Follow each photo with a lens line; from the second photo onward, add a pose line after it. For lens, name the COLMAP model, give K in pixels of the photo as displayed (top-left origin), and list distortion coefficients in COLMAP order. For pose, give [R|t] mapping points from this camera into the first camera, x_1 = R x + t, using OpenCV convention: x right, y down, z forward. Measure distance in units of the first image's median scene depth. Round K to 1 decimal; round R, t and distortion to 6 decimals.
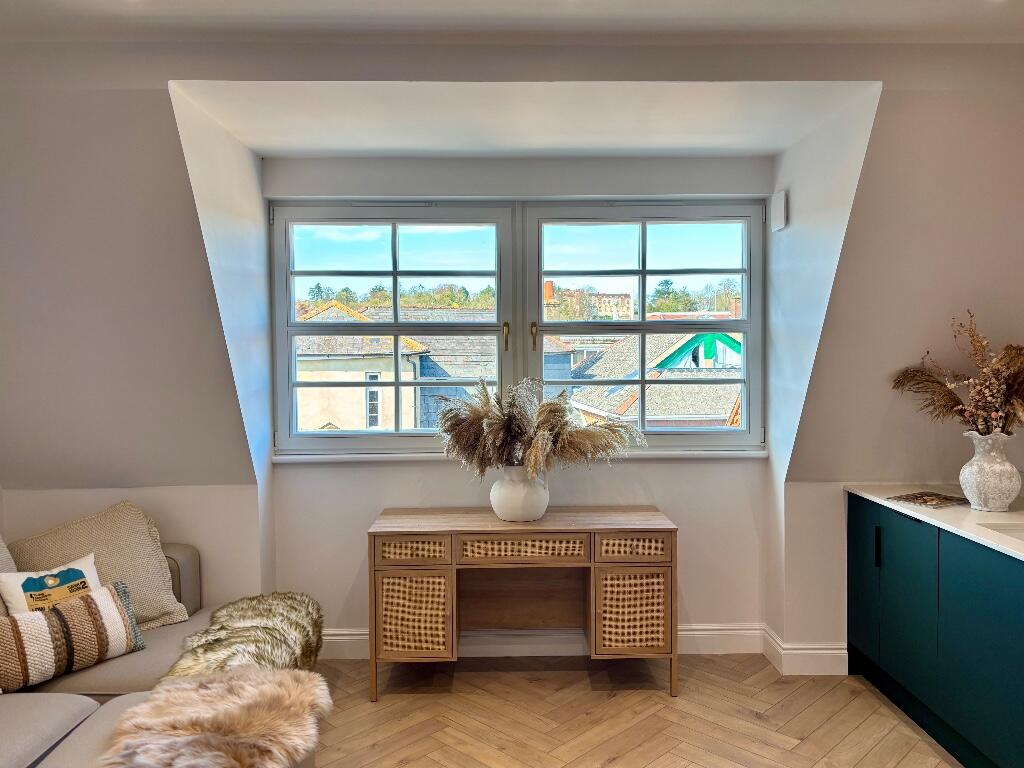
lens RADIAL K [[787.6, 0, 510.6], [0, 787.6, 396.7], [0, 0, 1]] dist [0.046919, -0.004494]
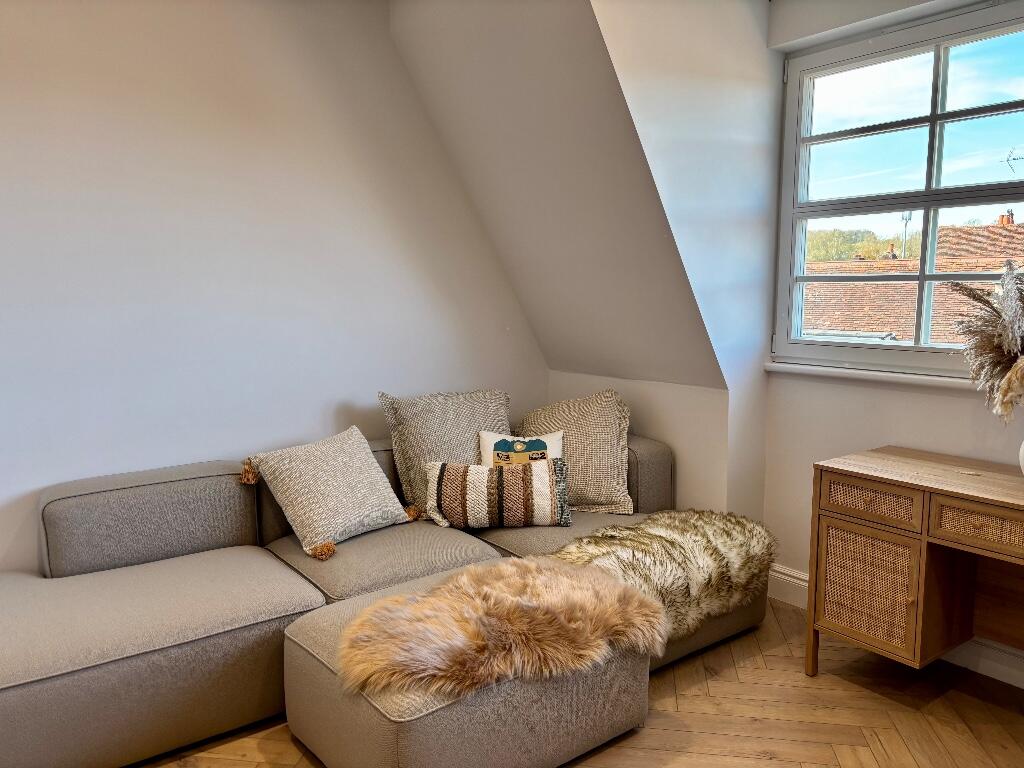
lens RADIAL K [[775.0, 0, 513.1], [0, 775.0, 389.6], [0, 0, 1]] dist [0.069887, -0.073801]
pose [[0.589198, 0.113418, -0.799988, 0.249851], [-0.047613, 0.993252, 0.105750, 0.030740], [0.806584, -0.024218, 0.590623, 0.304436]]
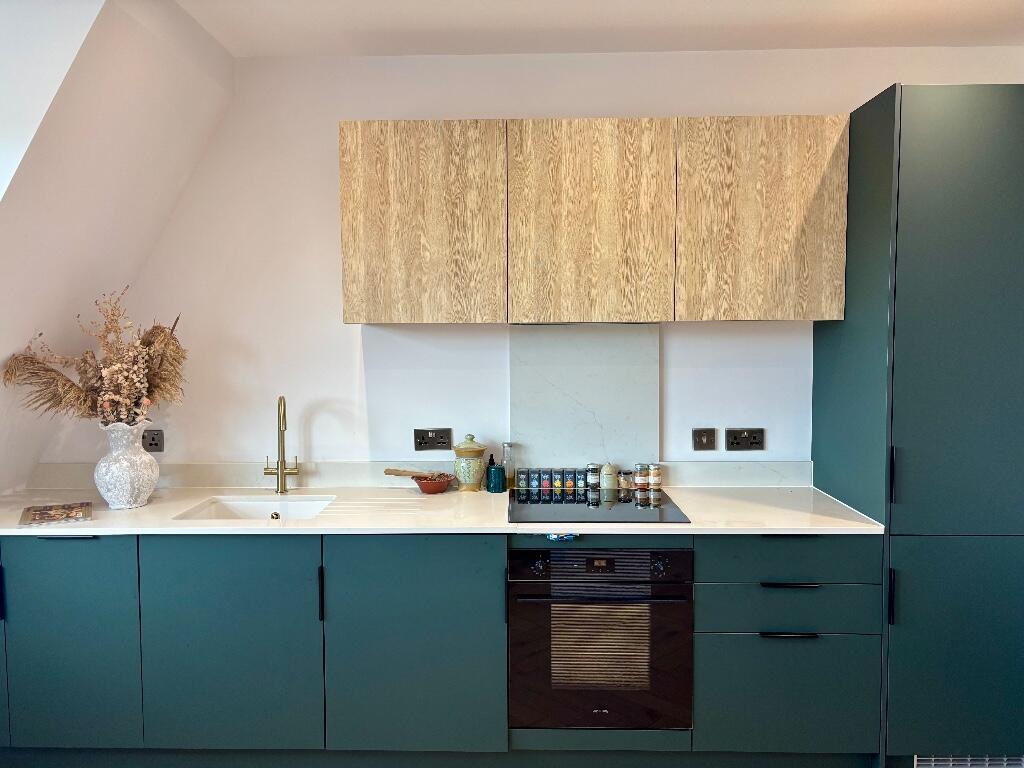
lens RADIAL K [[775.0, 0, 513.1], [0, 775.0, 389.6], [0, 0, 1]] dist [0.069887, -0.073801]
pose [[0.029622, -0.076265, 0.996647, -0.242732], [0.064171, 0.995173, 0.074245, -0.026614], [-0.997499, 0.061757, 0.034373, 0.463557]]
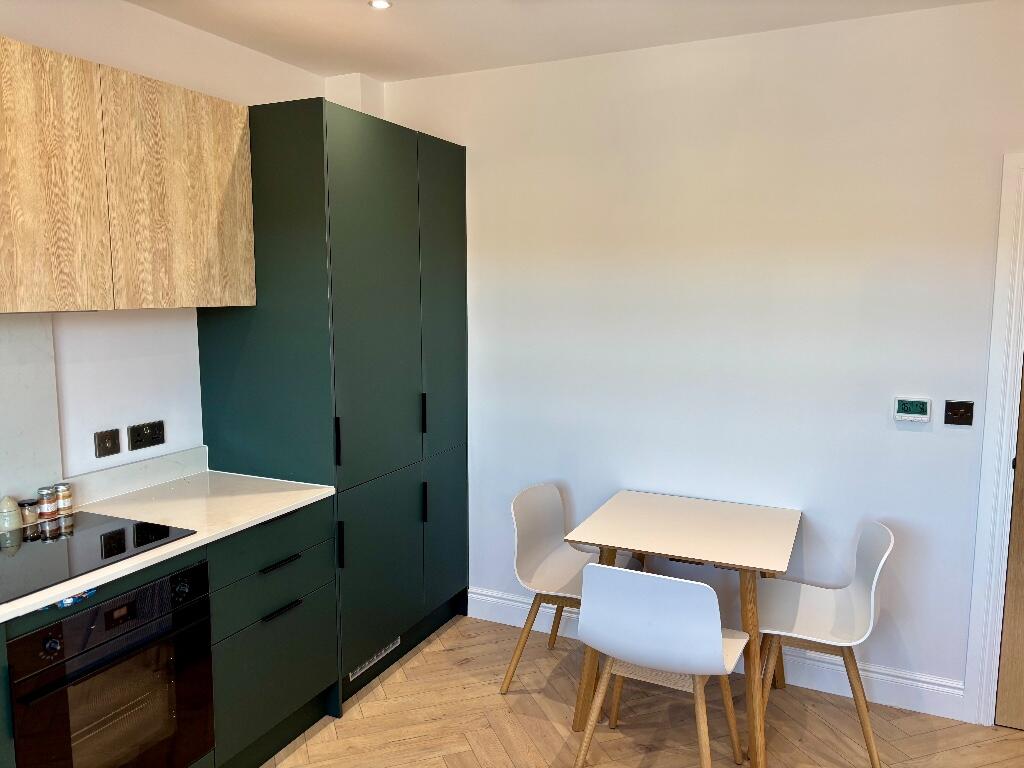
lens RADIAL K [[778.0, 0, 508.1], [0, 778.0, 384.5], [0, 0, 1]] dist [0.025632, -0.007801]
pose [[-0.897376, -0.050921, 0.438319, -0.047602], [0.029918, 0.984013, 0.175567, -0.070801], [-0.440252, 0.170663, -0.881506, 0.775473]]
